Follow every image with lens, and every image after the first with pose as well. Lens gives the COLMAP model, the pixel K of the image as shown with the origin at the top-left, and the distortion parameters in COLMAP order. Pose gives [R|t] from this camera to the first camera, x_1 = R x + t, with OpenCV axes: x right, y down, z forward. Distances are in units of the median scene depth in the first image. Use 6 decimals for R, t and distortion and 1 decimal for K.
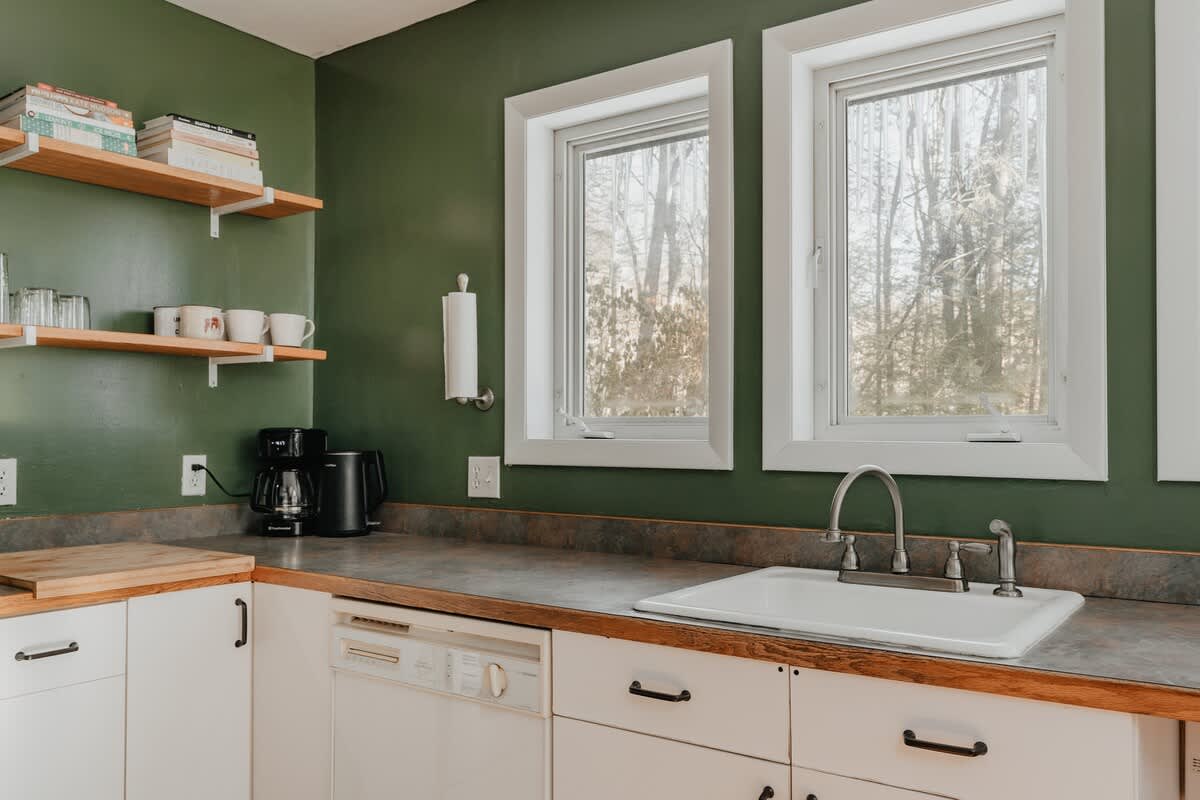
lens RADIAL K [[973.7, 0, 601.9], [0, 973.7, 406.5], [0, 0, 1]] dist [0.001918, 0.003007]
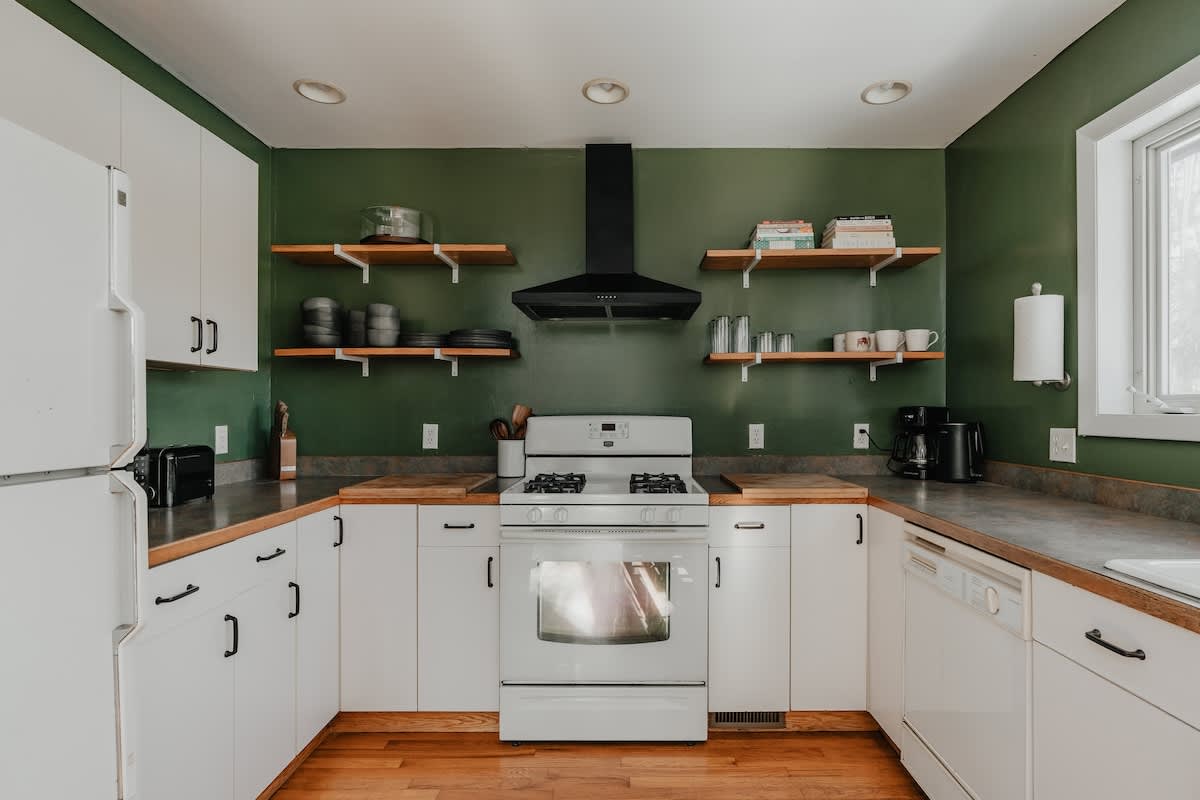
lens RADIAL K [[613.5, 0, 600.0], [0, 613.5, 400.0], [0, 0, 1]] dist [0.001846, 0.000964]
pose [[0.552435, -0.017564, -0.833371, 0.201213], [0.027792, 0.999610, -0.002645, 0.001554], [0.833093, -0.021700, 0.552707, 0.084869]]
